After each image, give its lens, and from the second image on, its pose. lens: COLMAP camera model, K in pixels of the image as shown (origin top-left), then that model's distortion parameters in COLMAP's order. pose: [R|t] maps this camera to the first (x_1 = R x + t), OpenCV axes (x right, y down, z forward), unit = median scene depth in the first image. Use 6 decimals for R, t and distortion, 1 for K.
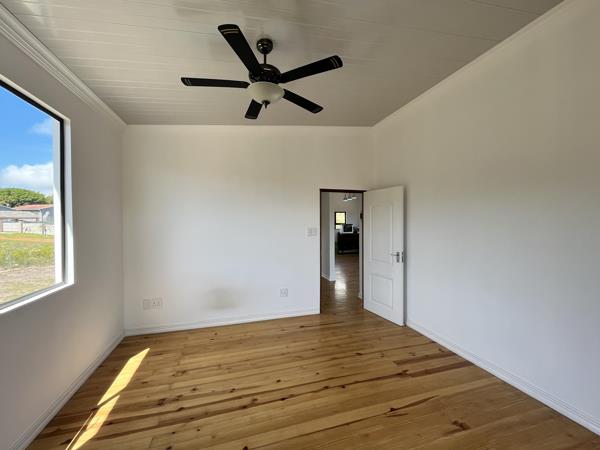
lens RADIAL K [[242.7, 0, 298.7], [0, 242.7, 226.0], [0, 0, 1]] dist [-0.001445, -0.000103]
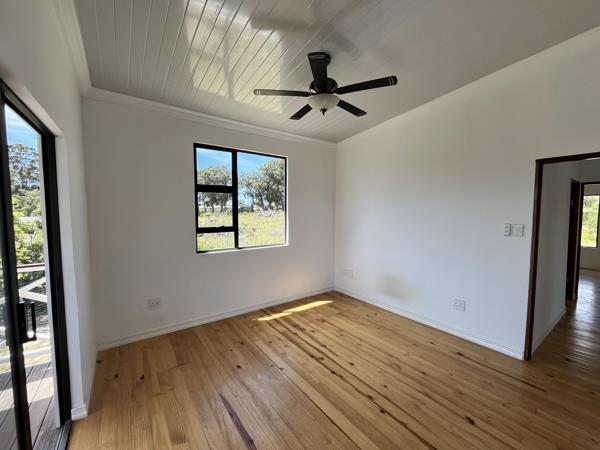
lens RADIAL K [[242.7, 0, 298.7], [0, 242.7, 226.0], [0, 0, 1]] dist [-0.001445, -0.000103]
pose [[0.341650, 0.064552, -0.937608, 0.683243], [-0.019596, 0.997911, 0.061563, -0.021624], [0.939623, -0.002660, 0.342201, 0.360265]]
